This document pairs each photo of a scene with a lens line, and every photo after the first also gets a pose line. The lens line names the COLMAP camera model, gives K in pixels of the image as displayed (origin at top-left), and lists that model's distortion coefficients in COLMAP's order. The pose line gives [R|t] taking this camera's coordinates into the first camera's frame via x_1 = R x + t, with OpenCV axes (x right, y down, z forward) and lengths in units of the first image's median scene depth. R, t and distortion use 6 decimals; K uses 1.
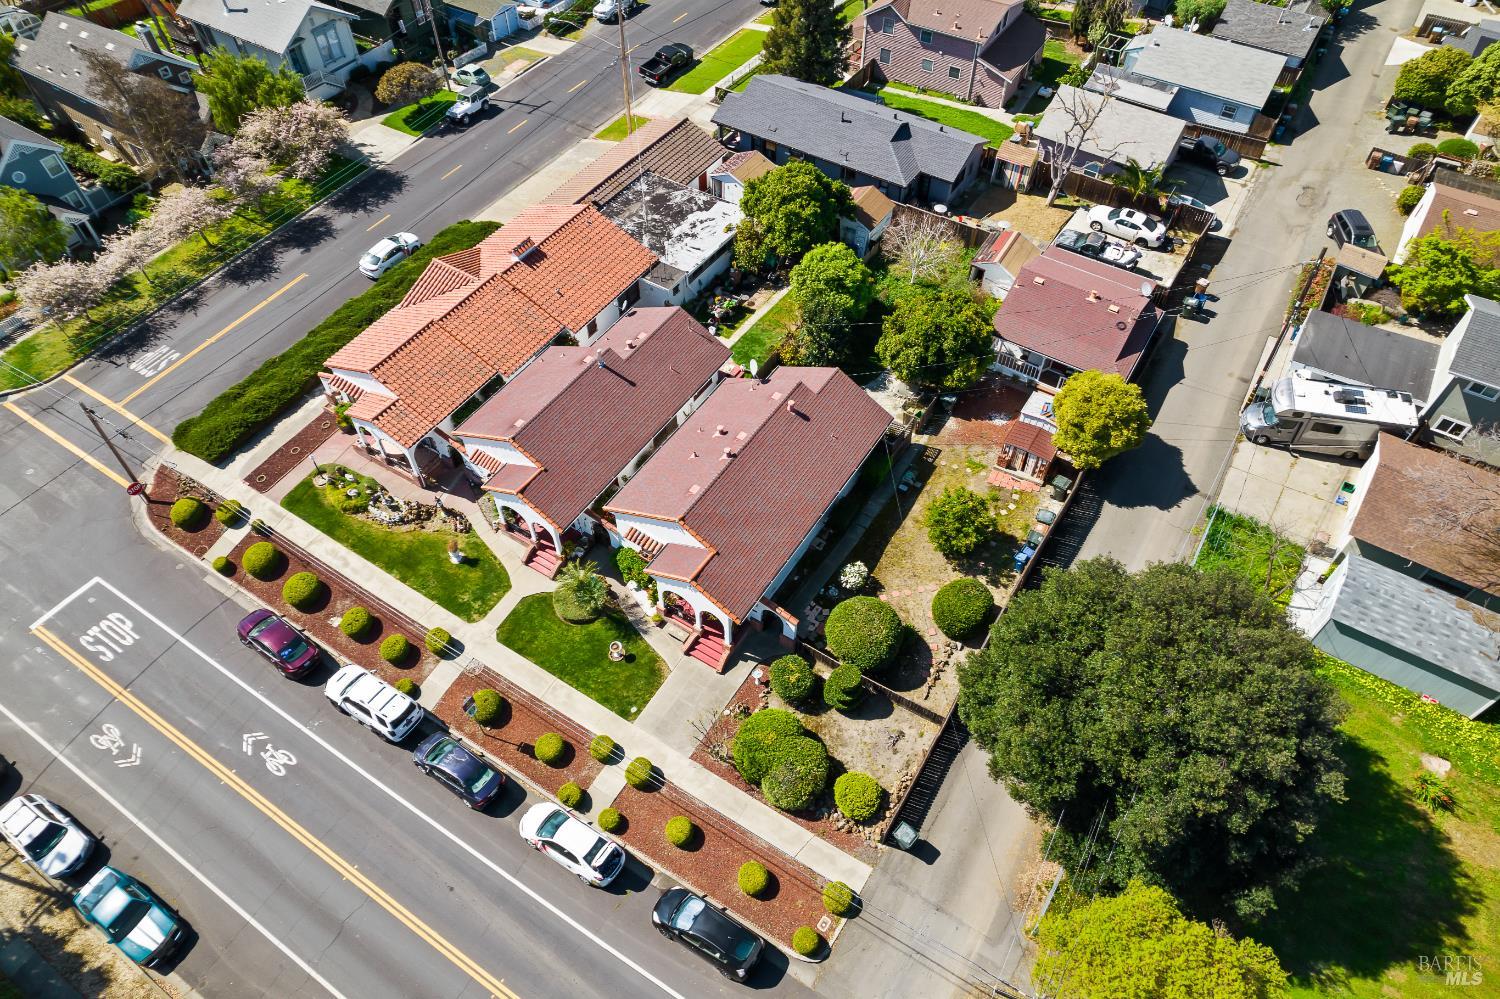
lens RADIAL K [[972.2, 0, 758.4], [0, 972.2, 495.1], [0, 0, 1]] dist [-0.082114, 0.077625]
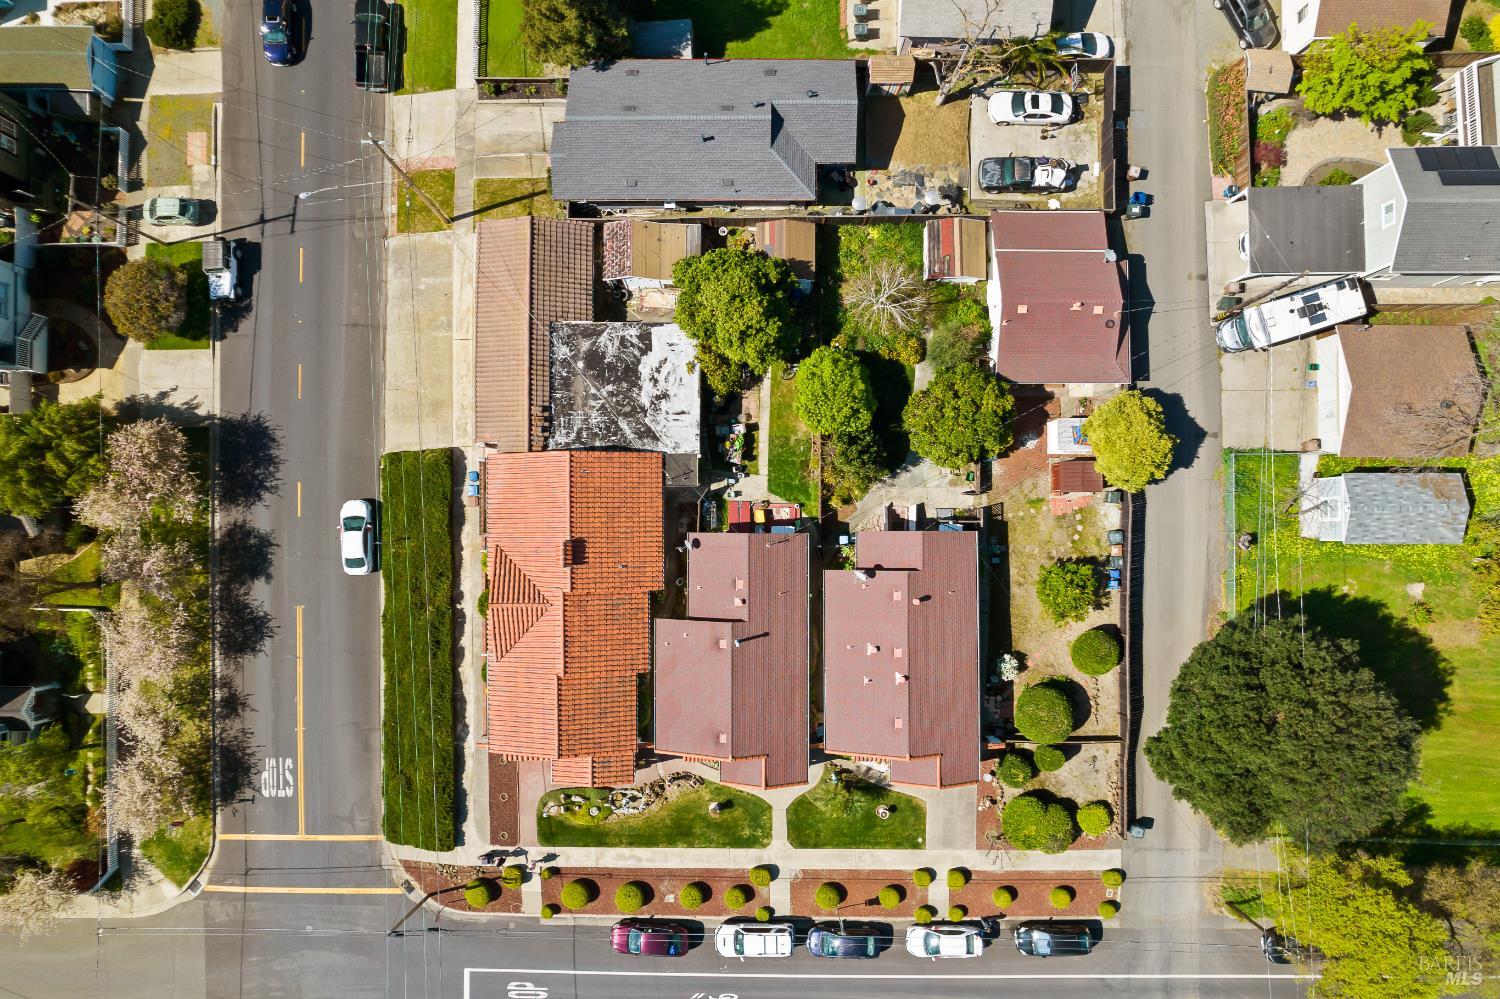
lens RADIAL K [[980.8, 0, 763.8], [0, 980.8, 507.1], [0, 0, 1]] dist [-0.083166, 0.078300]
pose [[0.842945, -0.537693, 0.018170, -0.063199], [0.413069, 0.668471, 0.618482, -0.763313], [-0.344700, -0.513841, 0.785588, 0.168386]]
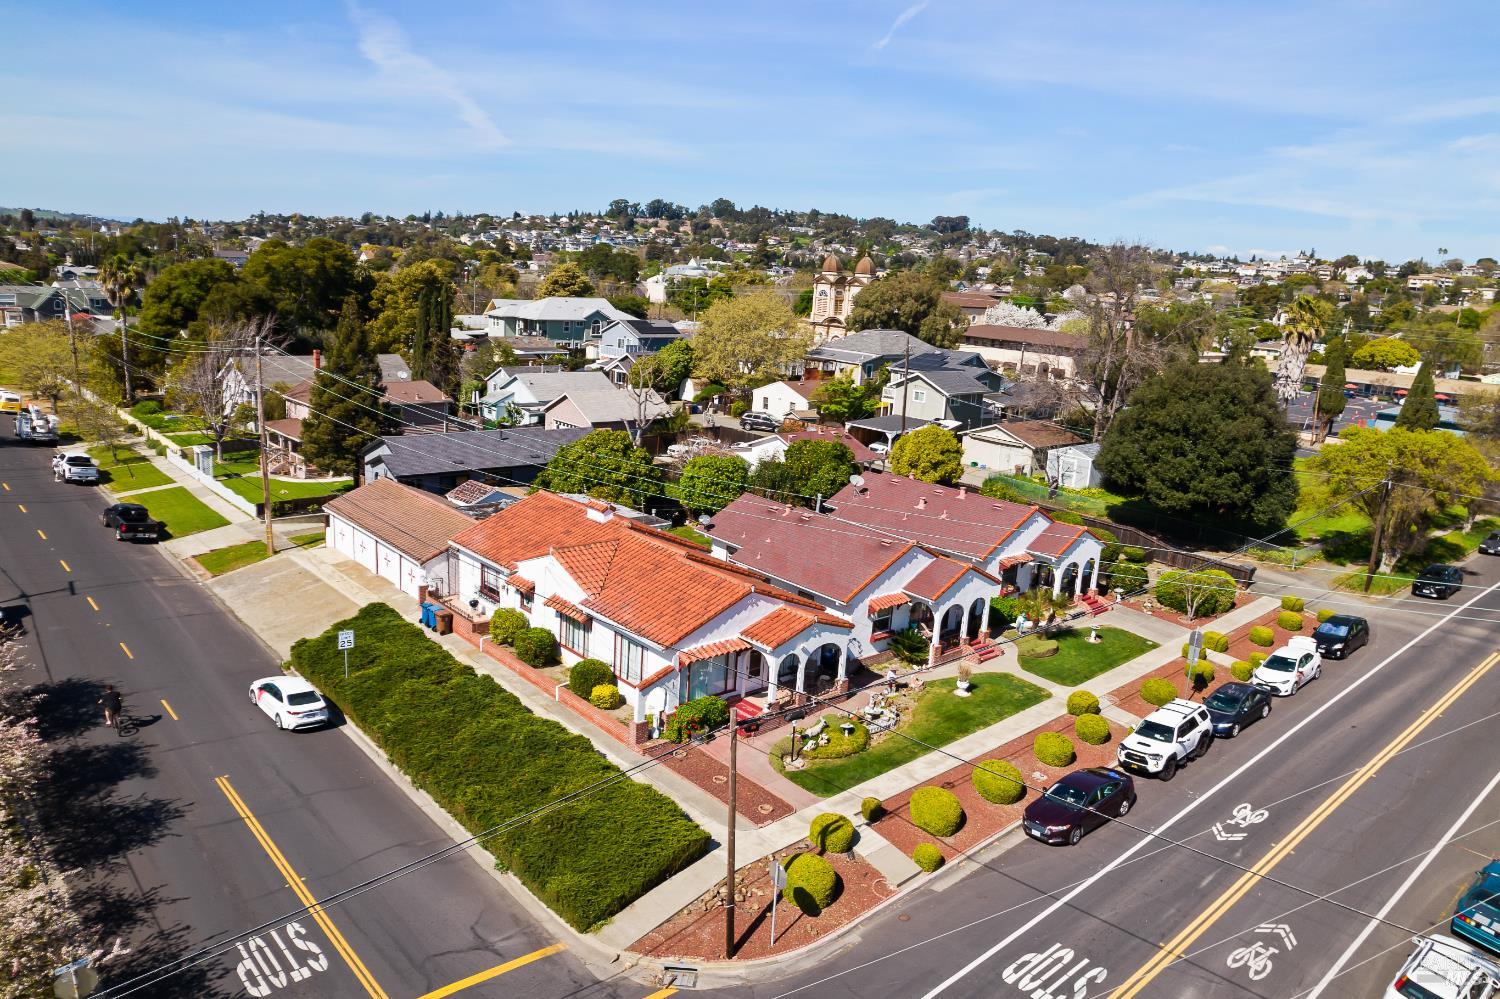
lens RADIAL K [[1059.2, 0, 756.5], [0, 1059.2, 445.0], [0, 0, 1]] dist [-0.089682, 0.083670]
pose [[0.272750, -0.152504, 0.949921, -0.998320], [0.707283, 0.701111, -0.090523, -0.109949], [-0.652195, 0.696553, 0.299091, 0.565726]]
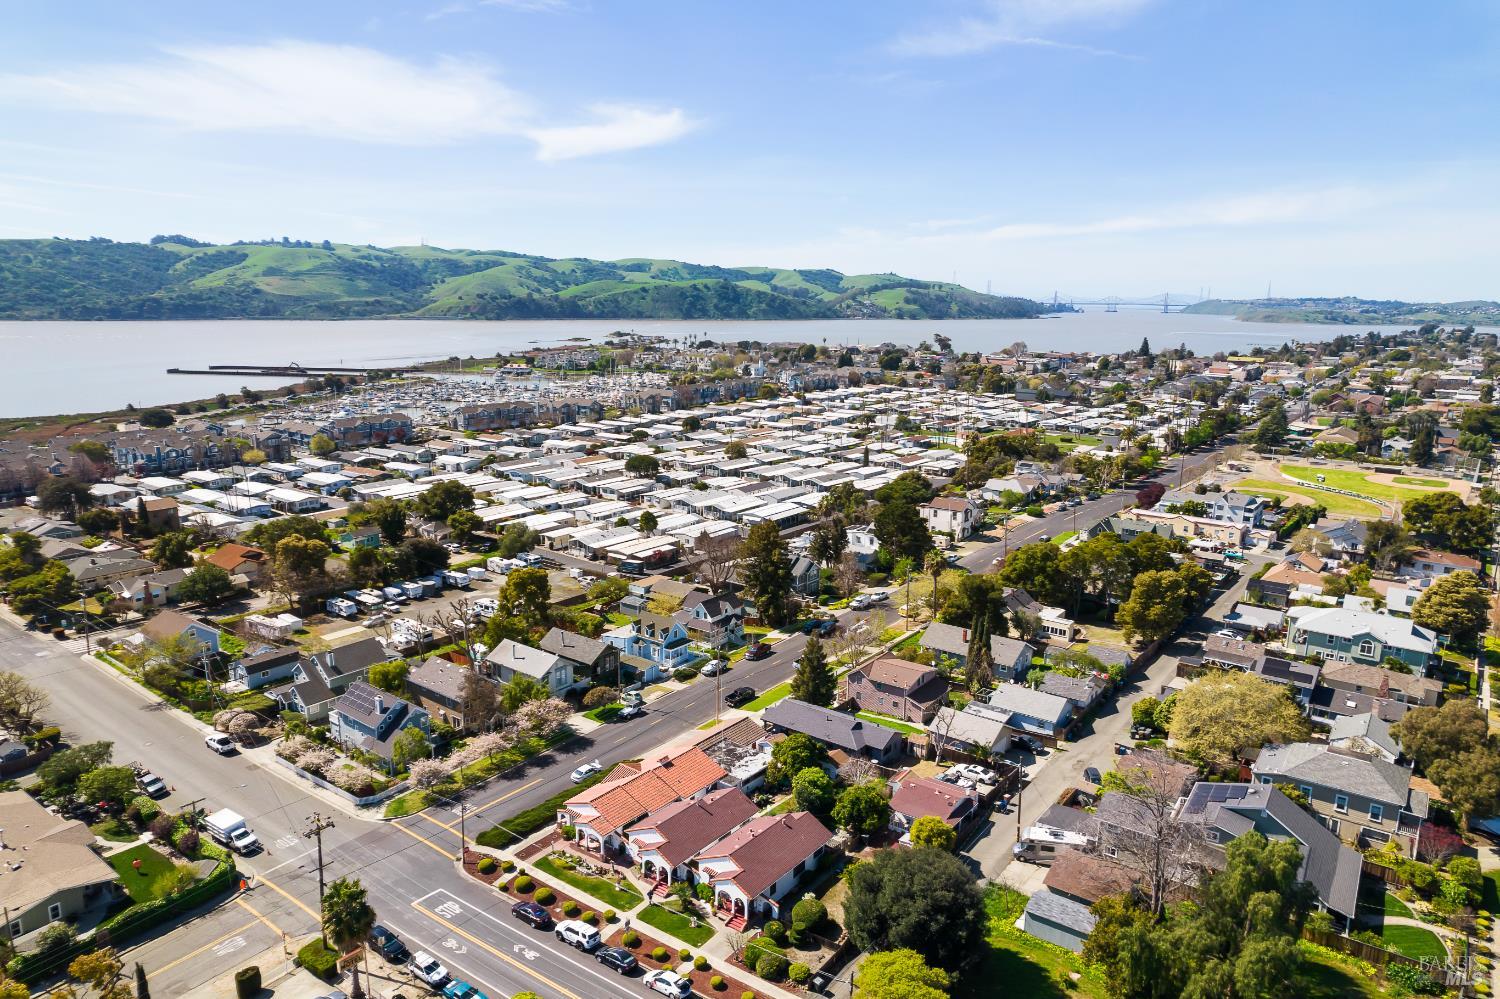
lens RADIAL K [[980.8, 0, 763.8], [0, 980.8, 507.1], [0, 0, 1]] dist [-0.083166, 0.078300]
pose [[0.996909, 0.026430, -0.073989, 0.105257], [-0.066767, 0.781375, -0.620480, 0.569458], [0.041414, 0.623502, 0.780724, -0.912581]]
